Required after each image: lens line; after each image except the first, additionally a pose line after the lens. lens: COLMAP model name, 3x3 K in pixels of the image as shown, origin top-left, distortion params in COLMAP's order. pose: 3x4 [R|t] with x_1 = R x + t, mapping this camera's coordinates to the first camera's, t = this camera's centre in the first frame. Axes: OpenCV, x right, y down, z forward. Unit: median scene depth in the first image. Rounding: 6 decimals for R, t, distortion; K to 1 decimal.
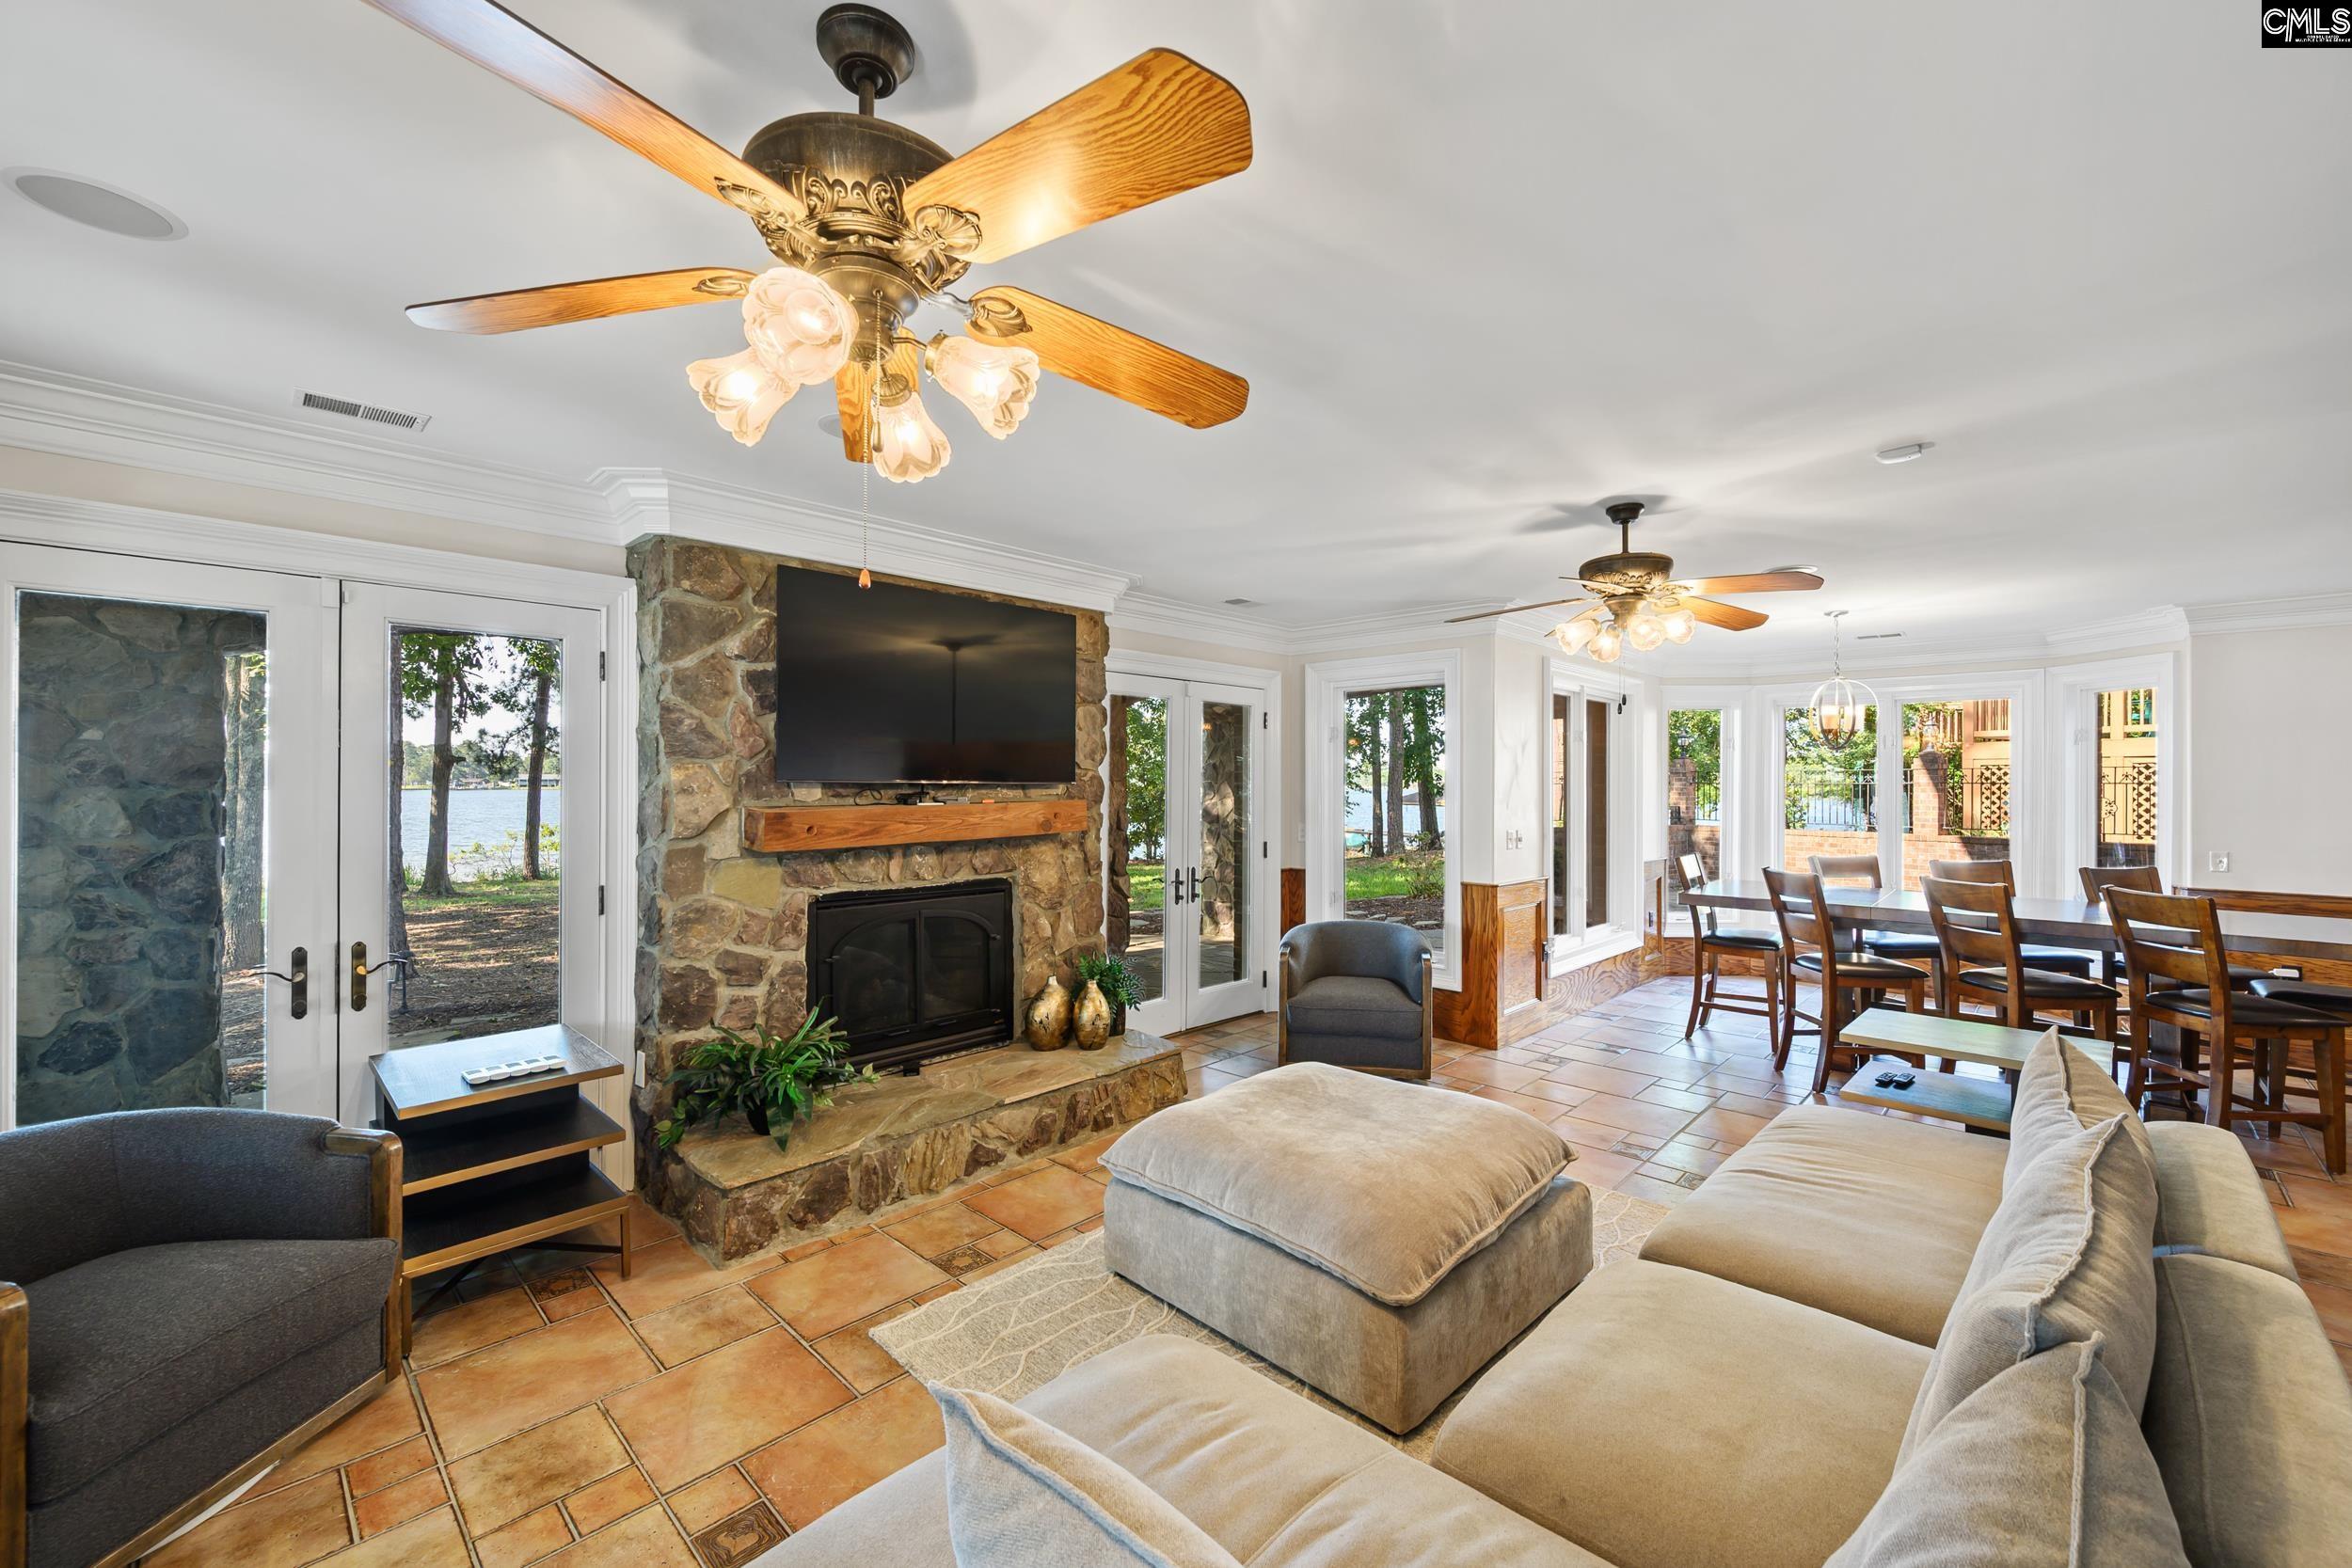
lens RADIAL K [[932.3, 0, 1177.8], [0, 932.3, 782.7], [0, 0, 1]] dist [-0.004141, 0.000977]
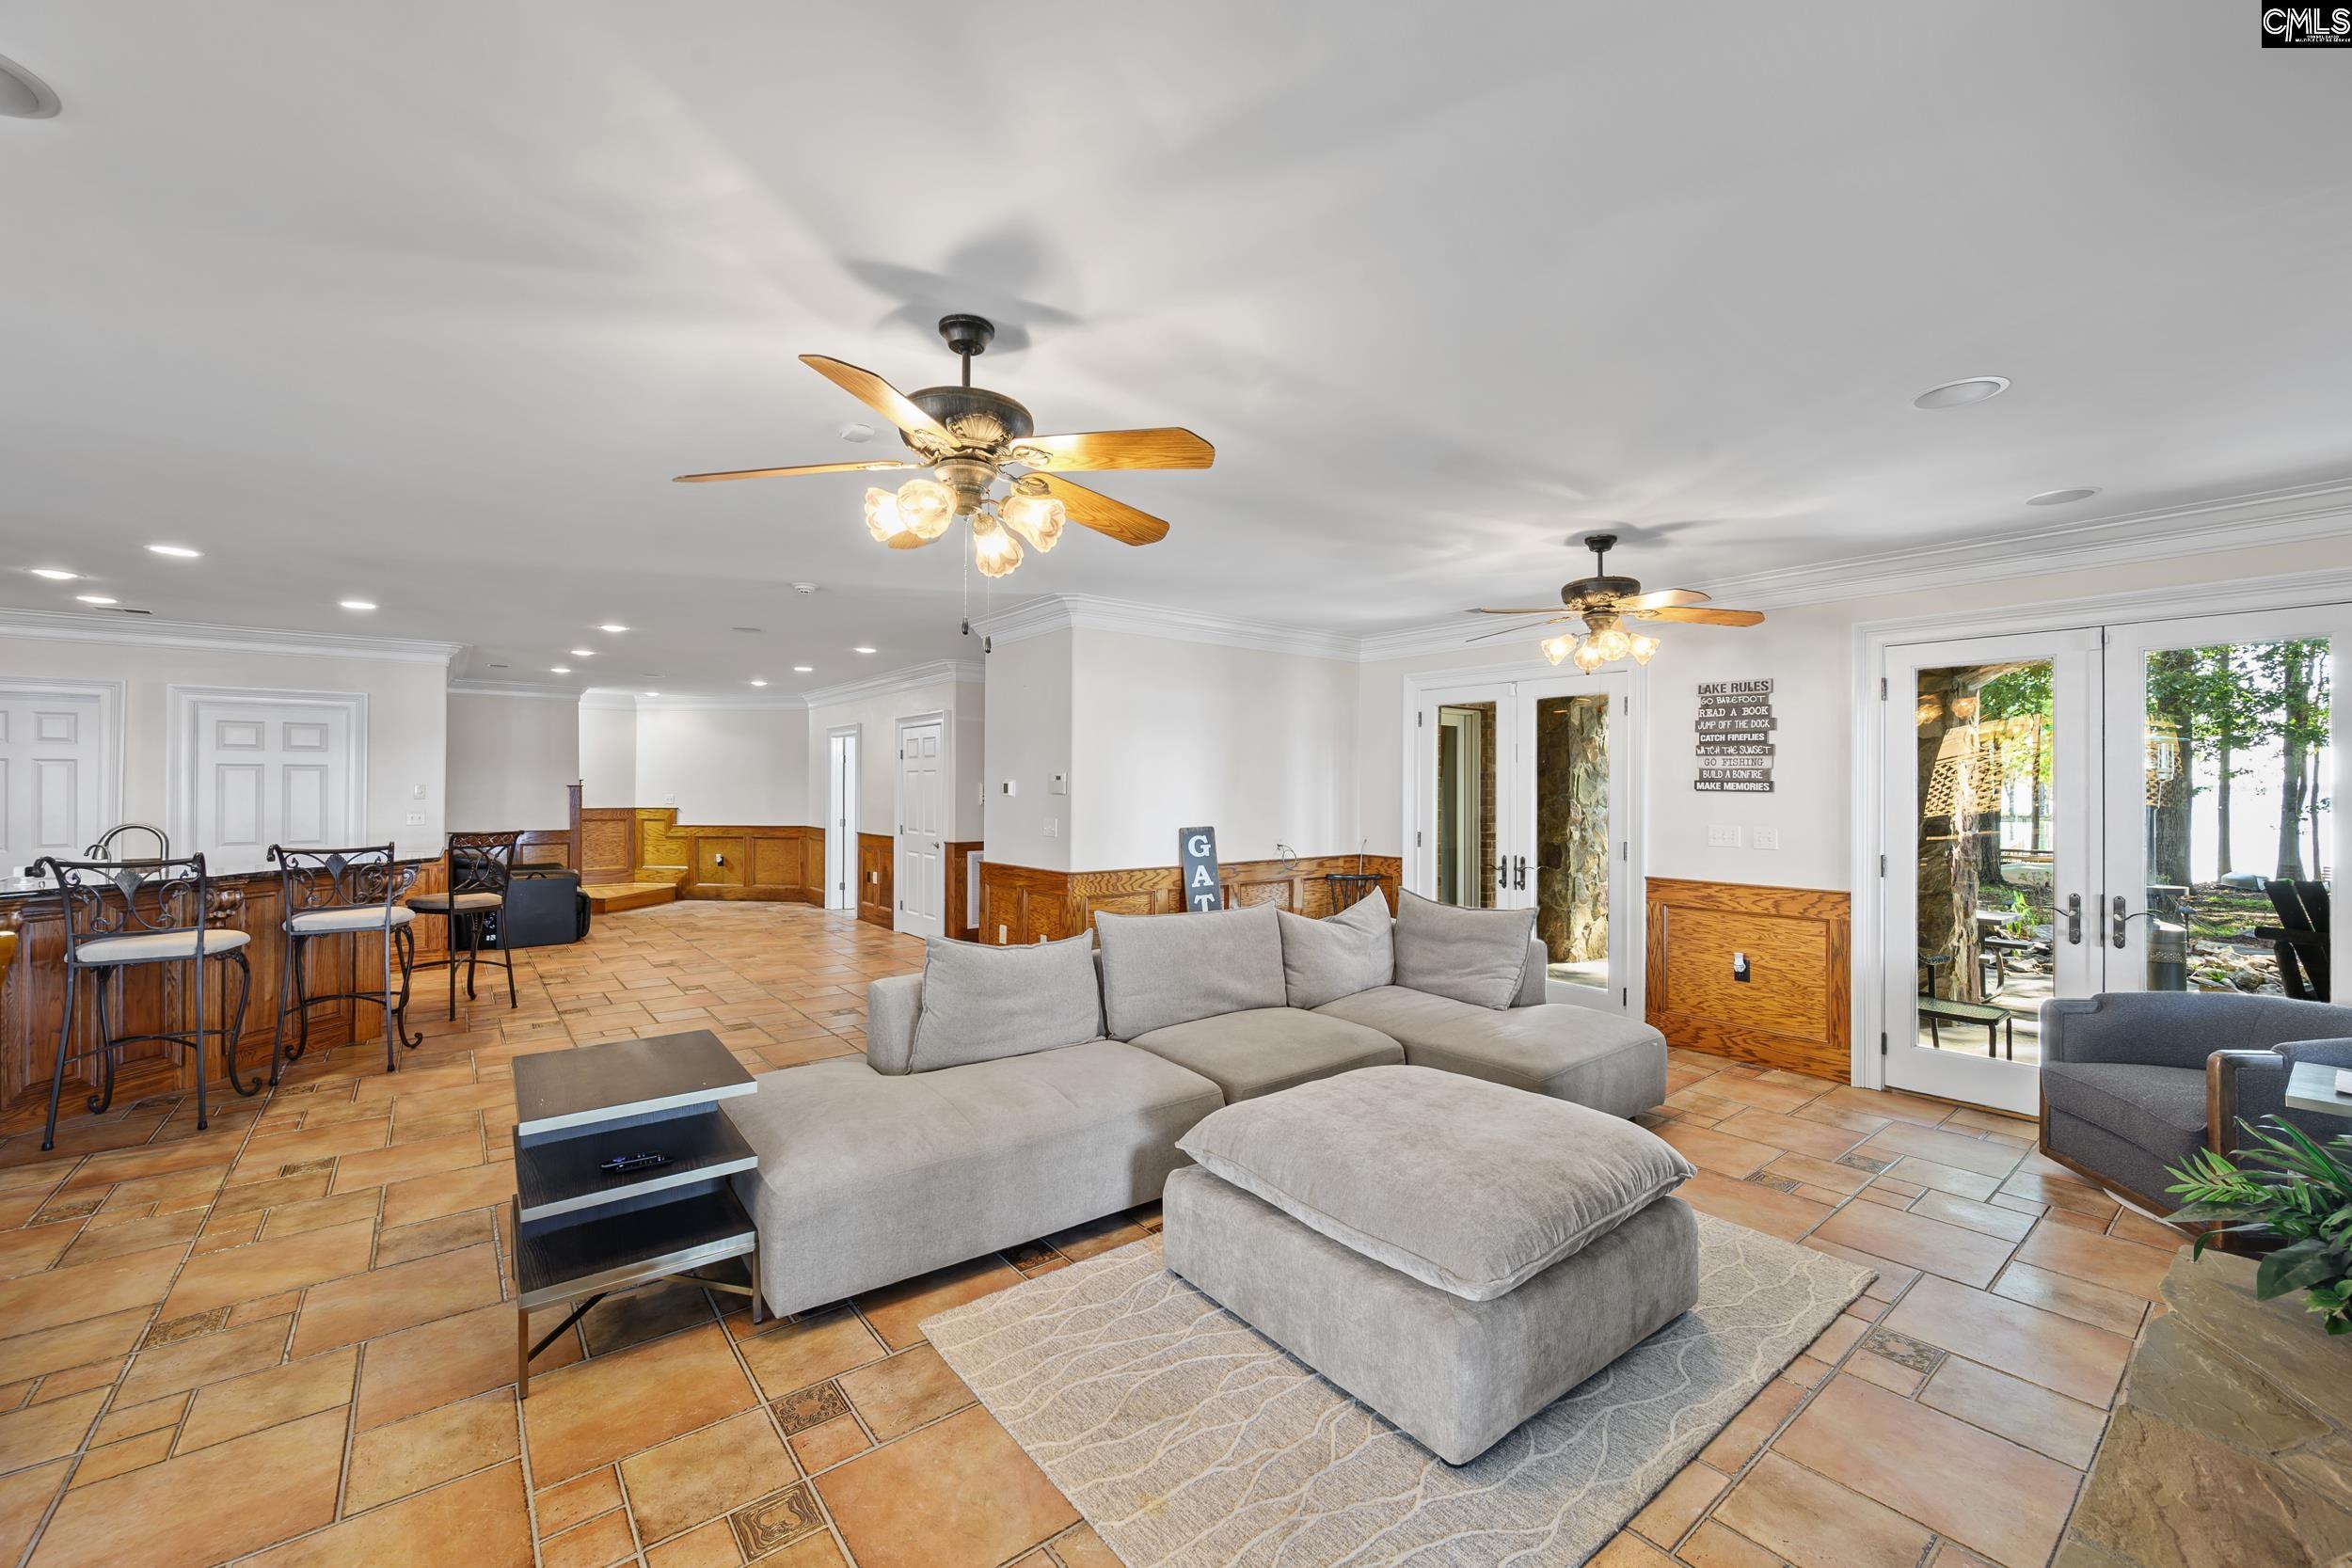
lens RADIAL K [[932.3, 0, 1166.9], [0, 932.3, 781.5], [0, 0, 1]] dist [-0.004141, 0.000977]
pose [[-0.991105, -0.006836, 0.132908, 0.207850], [-0.007391, 0.999966, -0.003683, 0.017137], [-0.132879, -0.004632, -0.991121, 1.318128]]
